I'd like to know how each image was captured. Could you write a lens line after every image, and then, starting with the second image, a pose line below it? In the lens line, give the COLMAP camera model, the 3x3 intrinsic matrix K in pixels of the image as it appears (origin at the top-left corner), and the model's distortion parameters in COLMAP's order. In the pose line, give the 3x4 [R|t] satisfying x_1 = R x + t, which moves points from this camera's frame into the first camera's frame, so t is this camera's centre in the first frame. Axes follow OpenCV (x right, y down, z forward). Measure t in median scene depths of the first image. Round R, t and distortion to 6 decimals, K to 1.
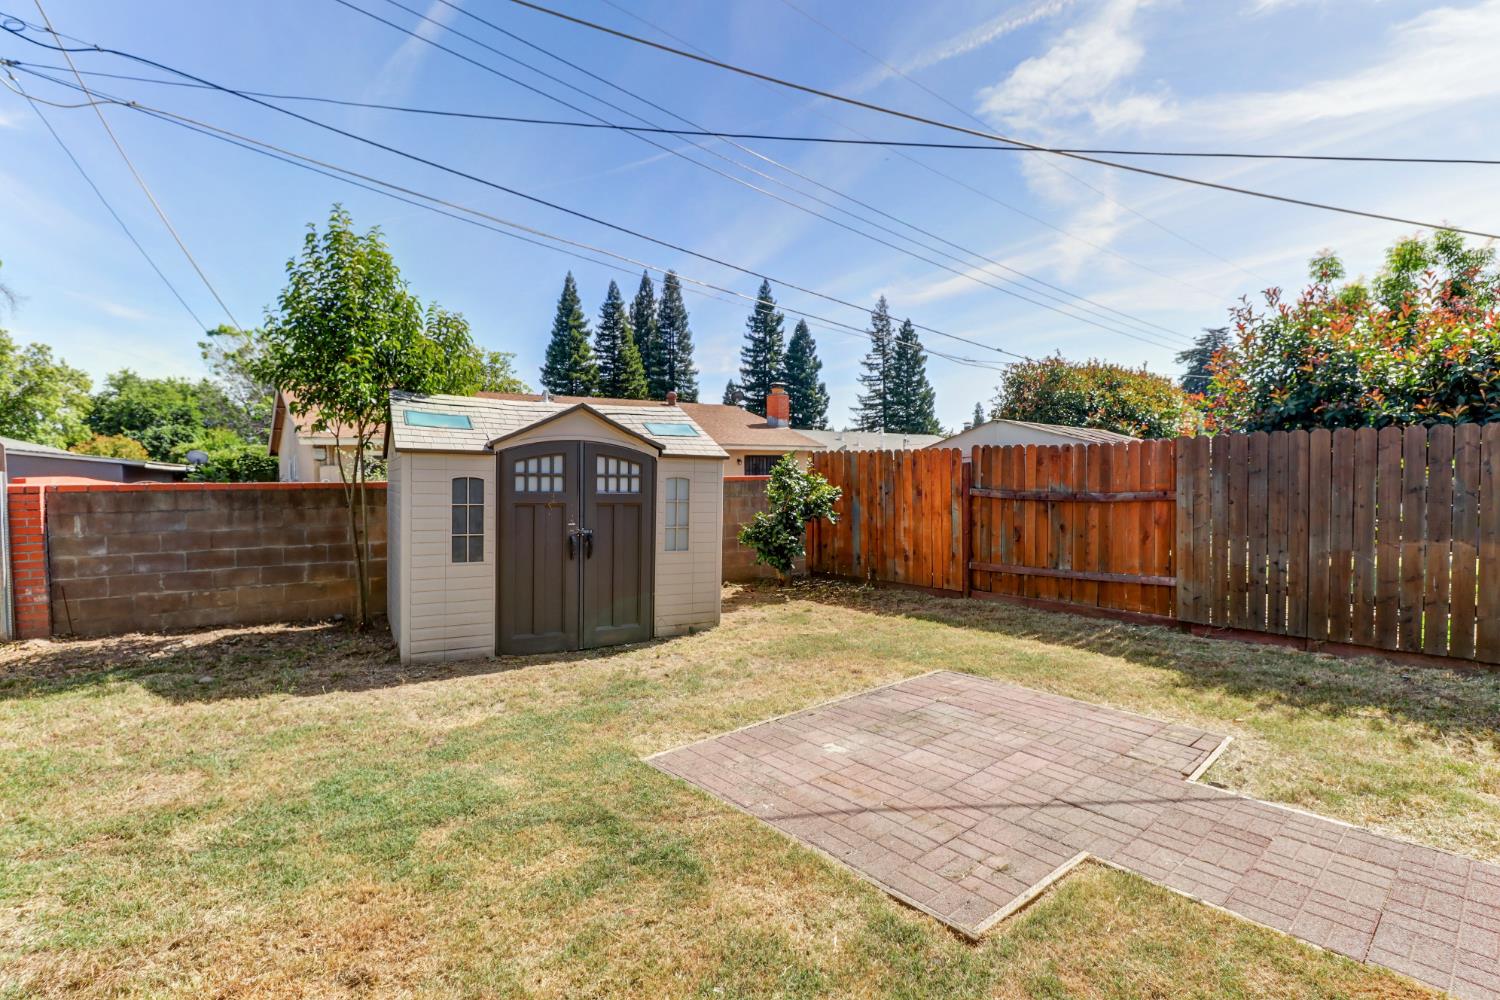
lens RADIAL K [[714.1, 0, 748.2], [0, 714.1, 477.1], [0, 0, 1]] dist [0.019926, -0.014774]
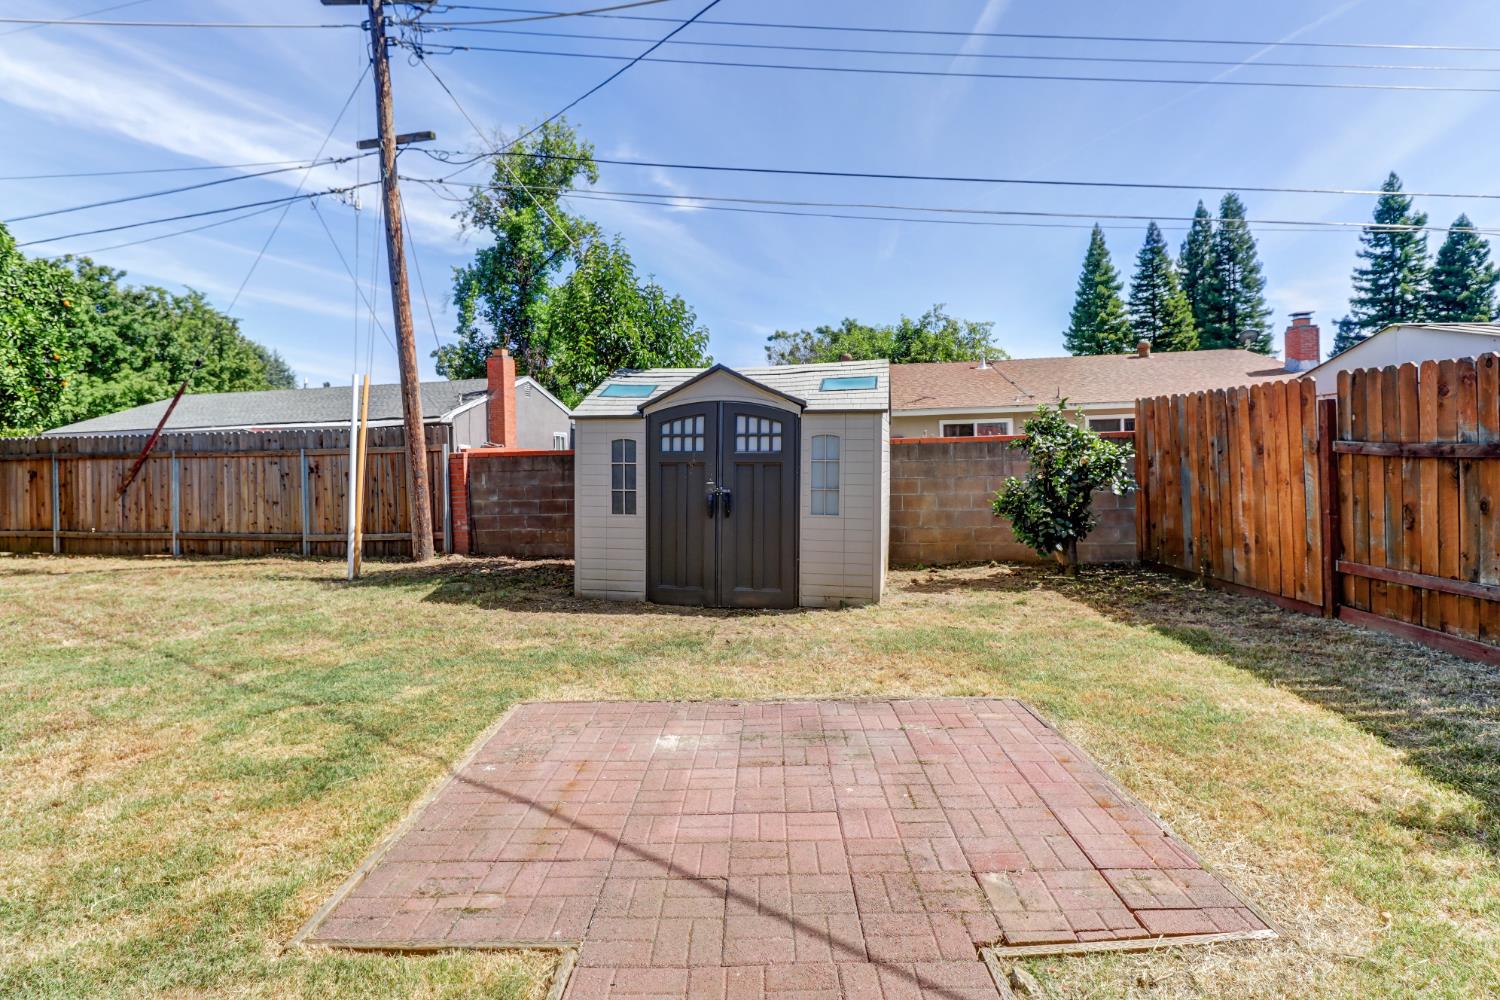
lens RADIAL K [[714.1, 0, 758.0], [0, 714.1, 461.5], [0, 0, 1]] dist [0.019926, -0.014774]
pose [[0.745994, -0.007054, -0.665915, 0.343917], [0.017586, 0.999804, 0.009109, 0.018581], [0.665720, -0.018506, 0.745972, 0.198128]]
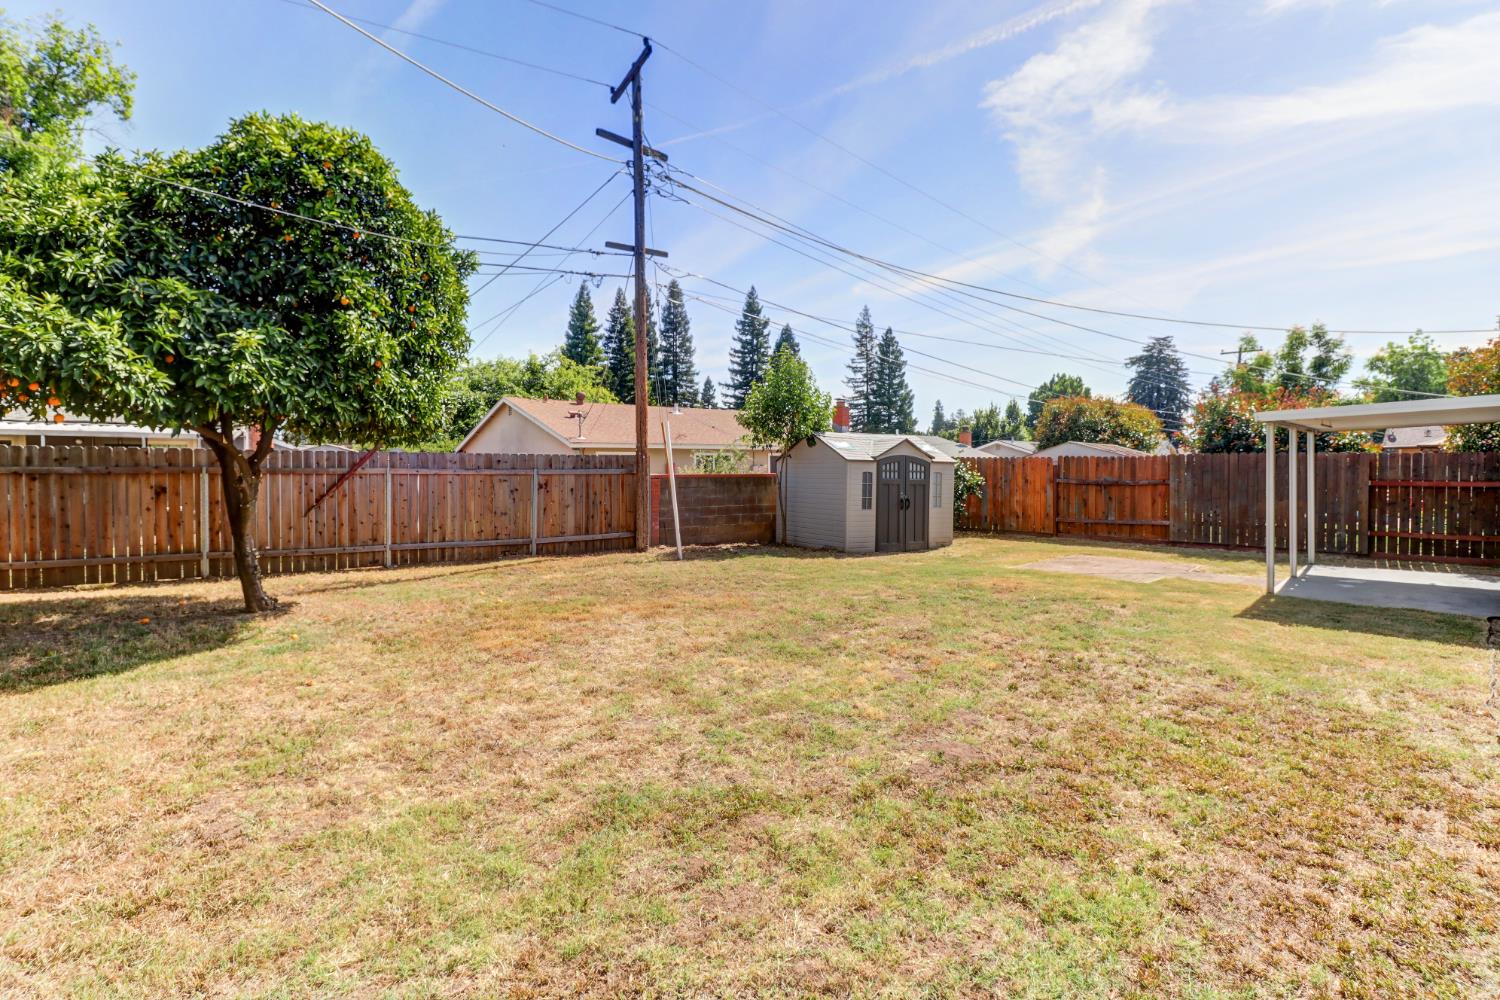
lens RADIAL K [[714.1, 0, 738.0], [0, 714.1, 477.9], [0, 0, 1]] dist [0.019926, -0.014774]
pose [[0.998927, 0.003994, 0.046147, -0.594747], [-0.004440, 0.999945, 0.009553, -0.000458], [-0.046106, -0.009748, 0.998889, -0.812077]]
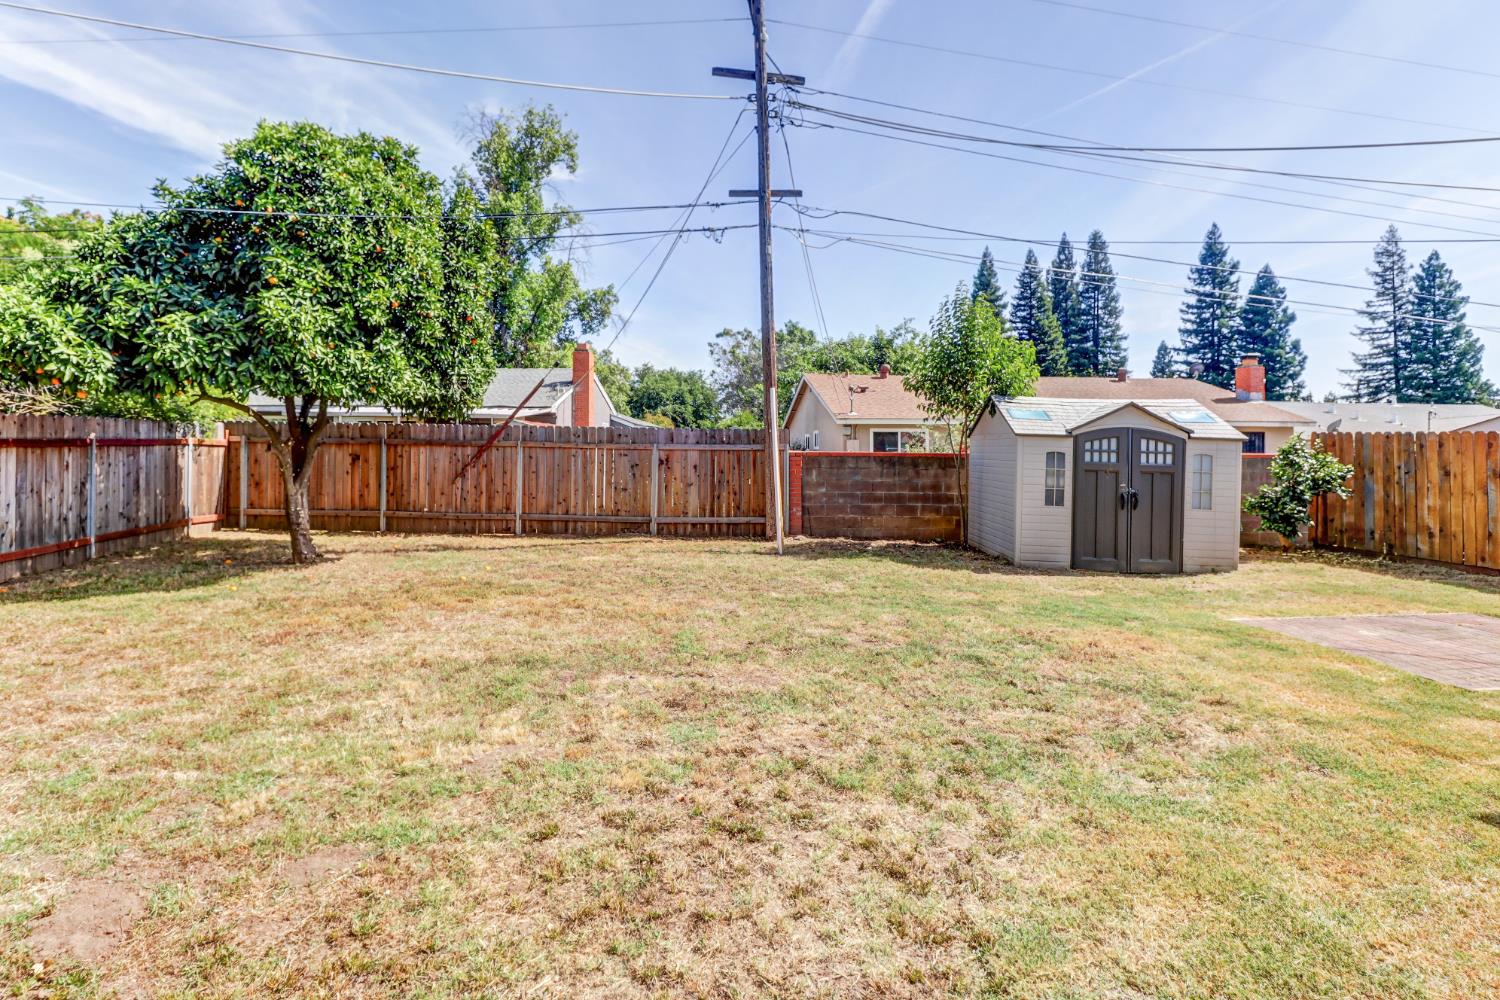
lens RADIAL K [[714.1, 0, 747.3], [0, 714.1, 454.6], [0, 0, 1]] dist [0.019926, -0.014774]
pose [[0.857143, 0.020697, -0.514663, -0.106863], [-0.015805, 0.999779, 0.013883, -0.004102], [0.514837, -0.003765, 0.857280, -0.458627]]
